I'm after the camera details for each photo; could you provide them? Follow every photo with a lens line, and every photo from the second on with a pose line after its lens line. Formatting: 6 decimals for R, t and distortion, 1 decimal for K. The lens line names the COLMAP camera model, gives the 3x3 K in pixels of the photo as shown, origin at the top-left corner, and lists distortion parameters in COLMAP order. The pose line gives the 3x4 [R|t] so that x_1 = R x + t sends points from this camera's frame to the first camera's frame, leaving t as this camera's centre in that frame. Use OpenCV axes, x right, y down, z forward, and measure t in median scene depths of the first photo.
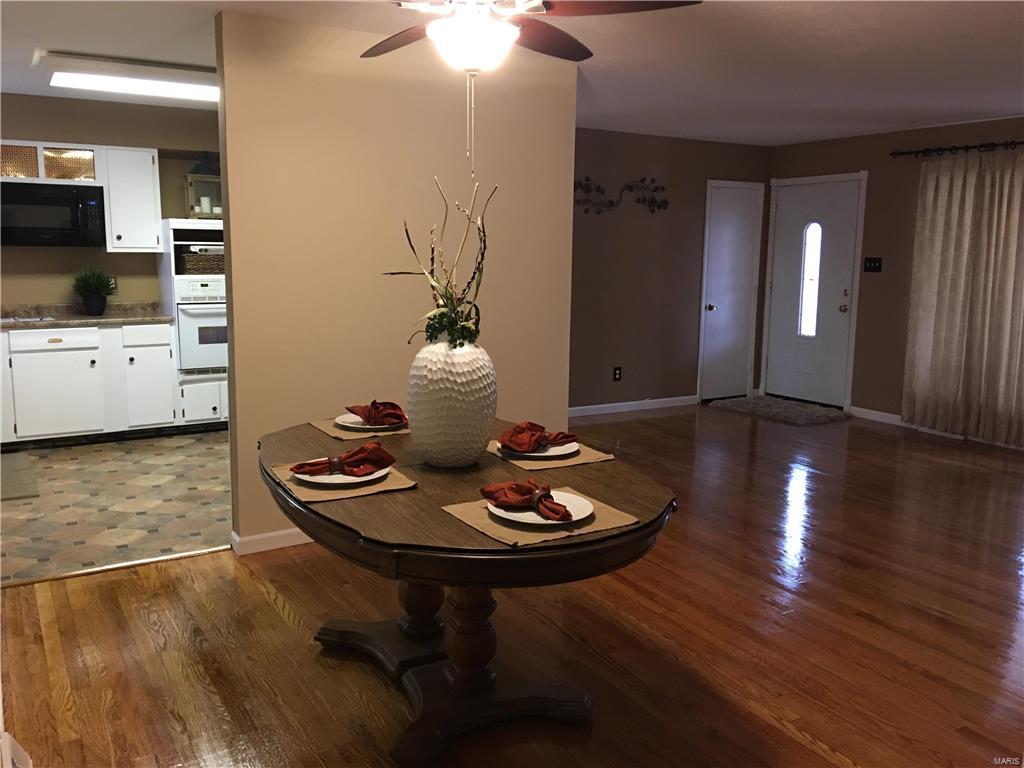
lens RADIAL K [[859.1, 0, 523.2], [0, 859.1, 374.4], [0, 0, 1]] dist [0.097213, -0.135431]
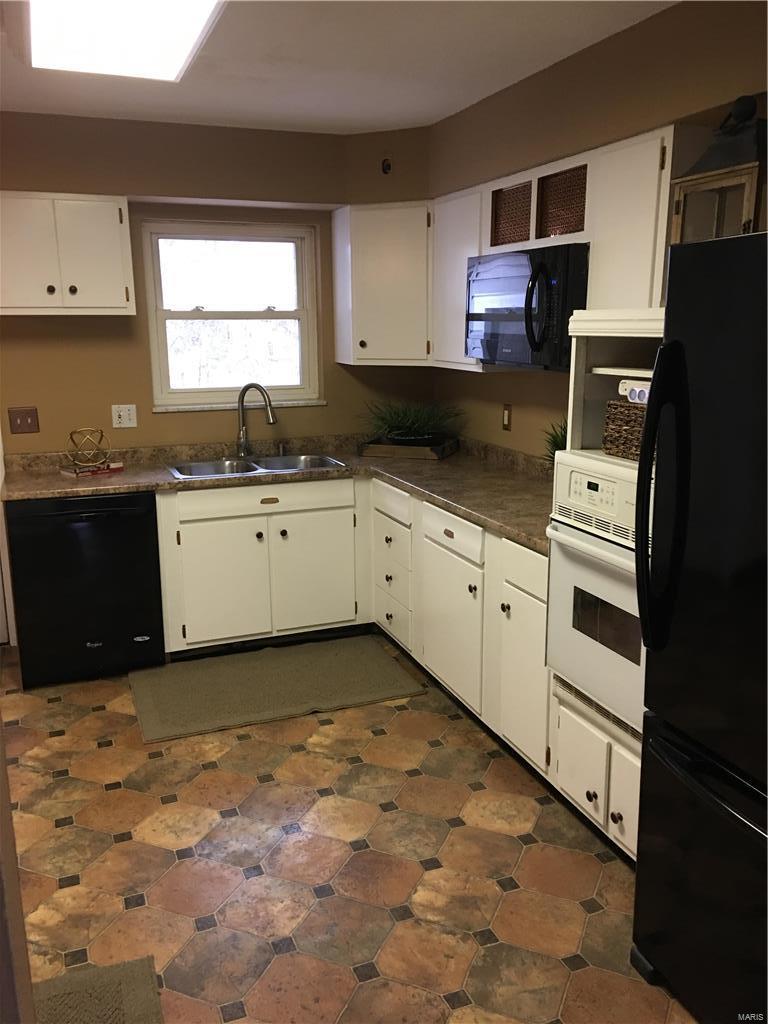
lens RADIAL K [[859.1, 0, 382.3], [0, 859.1, 512.1], [0, 0, 1]] dist [0.097213, -0.135431]
pose [[-0.185840, 0.205233, -0.960907, 0.012720], [-0.141284, 0.962199, 0.232833, -0.166932], [0.972370, 0.179030, -0.149819, 0.973065]]
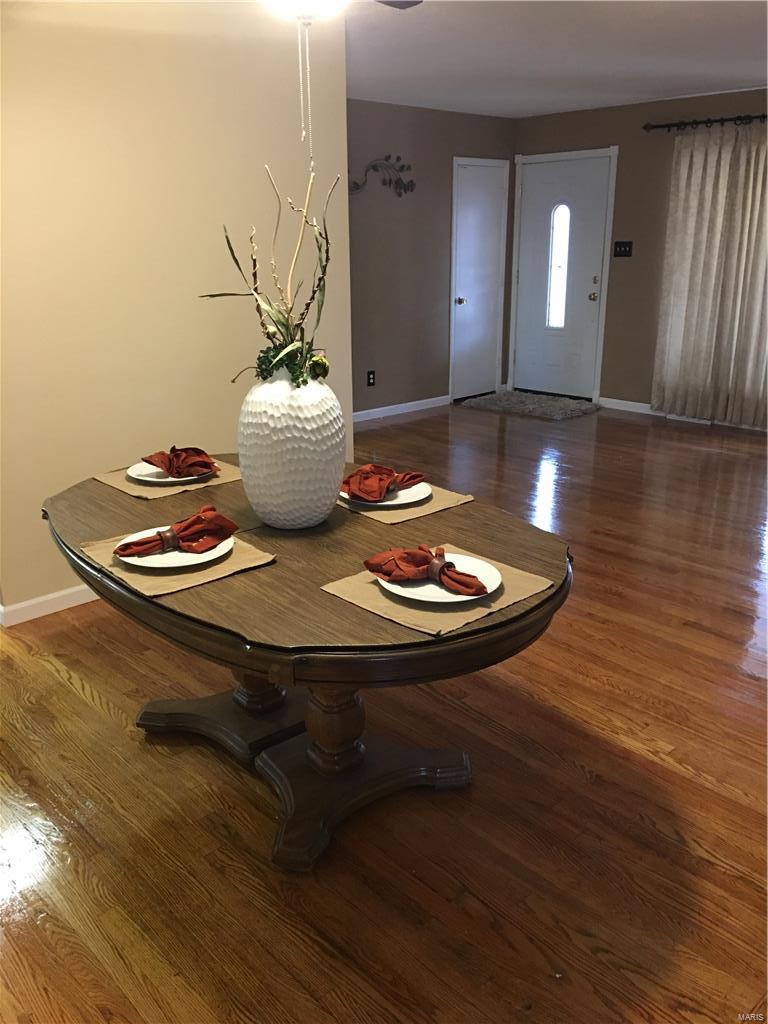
lens RADIAL K [[859.1, 0, 388.0], [0, 859.1, 517.6], [0, 0, 1]] dist [0.097213, -0.135431]
pose [[0.980605, -0.083382, 0.177373, -0.132156], [0.051332, 0.982662, 0.178158, -0.044119], [-0.189153, -0.165598, 0.967884, 0.145041]]
